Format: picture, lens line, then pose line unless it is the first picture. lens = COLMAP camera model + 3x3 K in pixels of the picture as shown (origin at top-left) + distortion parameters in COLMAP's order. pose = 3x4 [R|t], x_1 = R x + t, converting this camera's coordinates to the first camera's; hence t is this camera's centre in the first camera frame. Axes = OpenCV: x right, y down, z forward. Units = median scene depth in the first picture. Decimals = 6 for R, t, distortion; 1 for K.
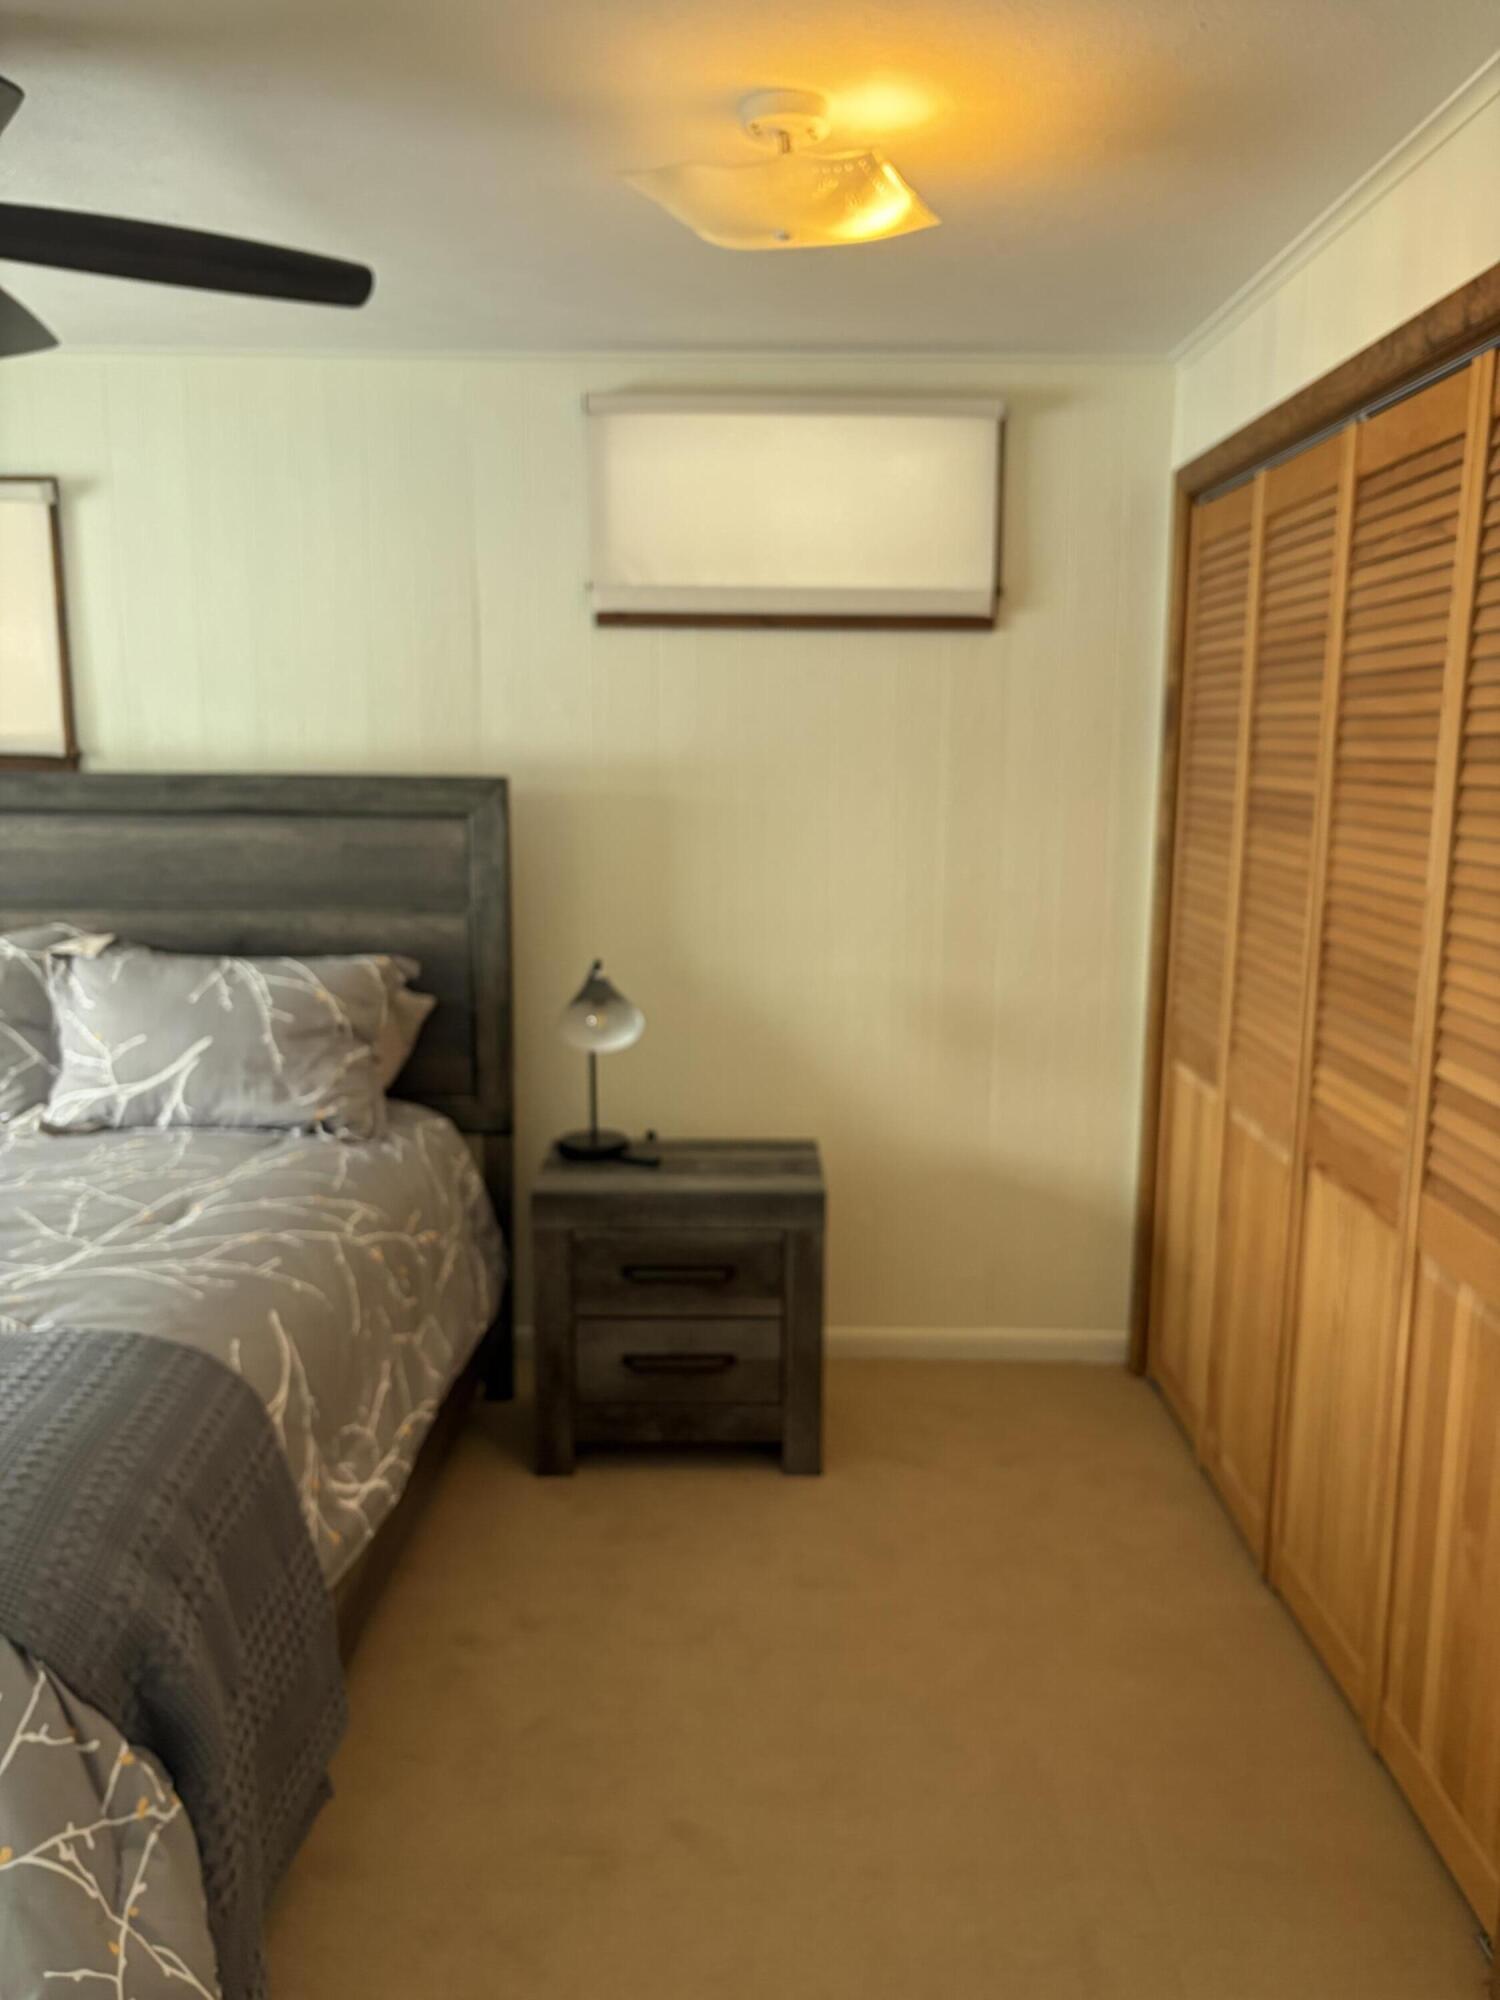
lens RADIAL K [[1551.0, 0, 750.0], [0, 1551.0, 1000.0], [0, 0, 1]] dist [0.037697, -0.028940]
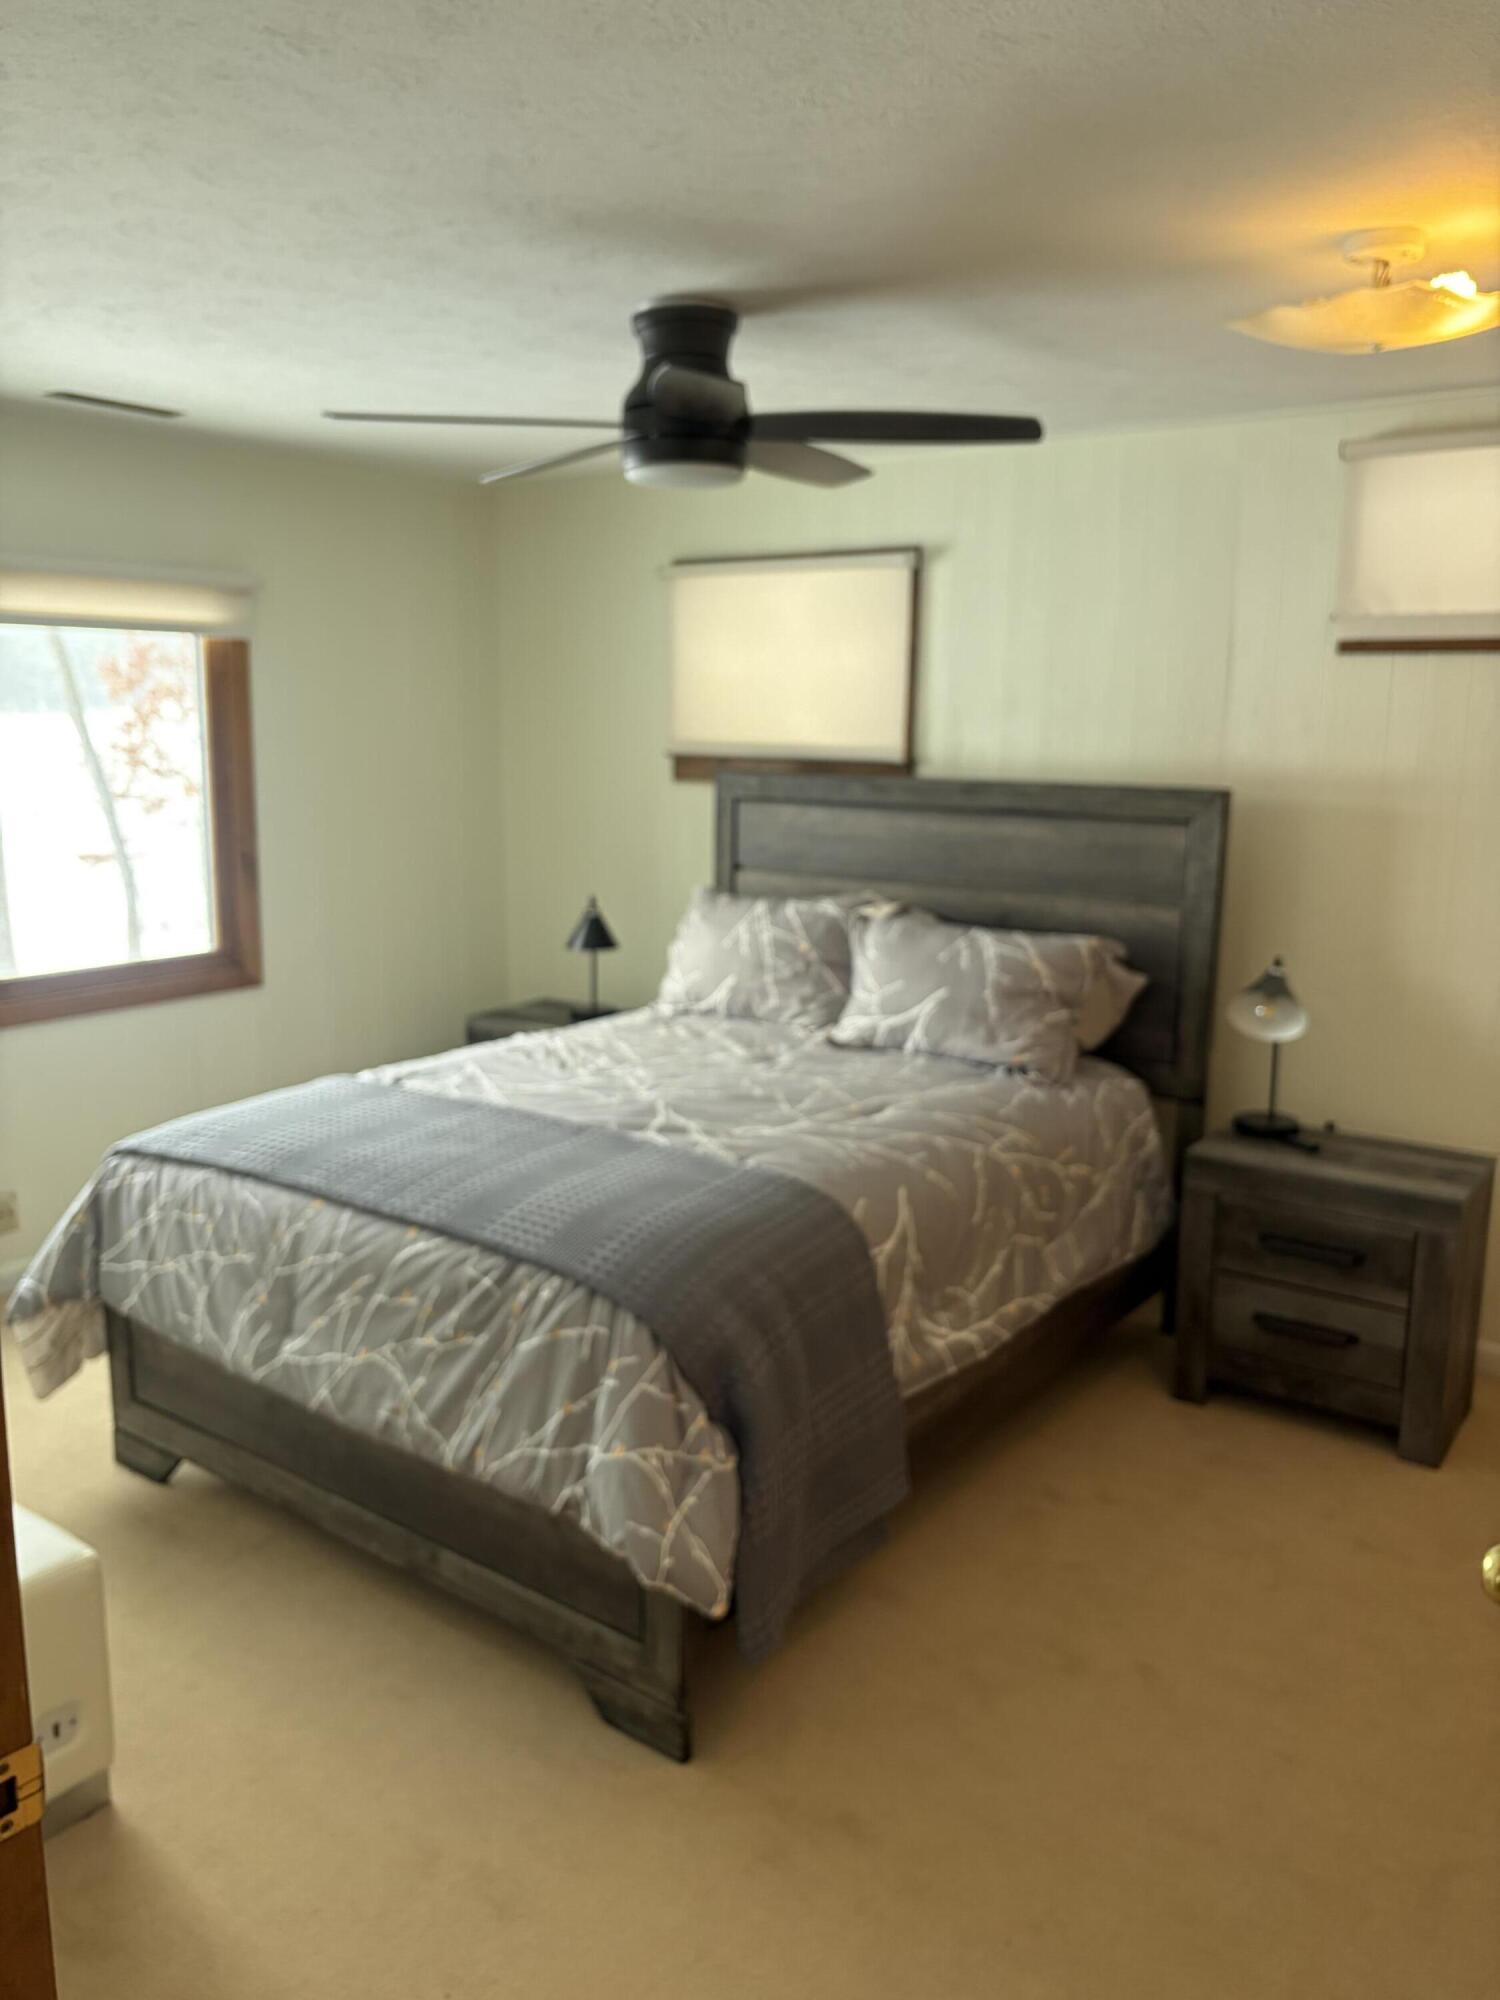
lens RADIAL K [[1516.9, 0, 750.0], [0, 1516.9, 1000.0], [0, 0, 1]] dist [0.146396, -0.348125]
pose [[0.812948, 0.112839, -0.571300, 0.236658], [-0.105165, 0.993364, 0.046554, -0.007854], [0.572762, 0.022235, 0.819420, -0.122243]]
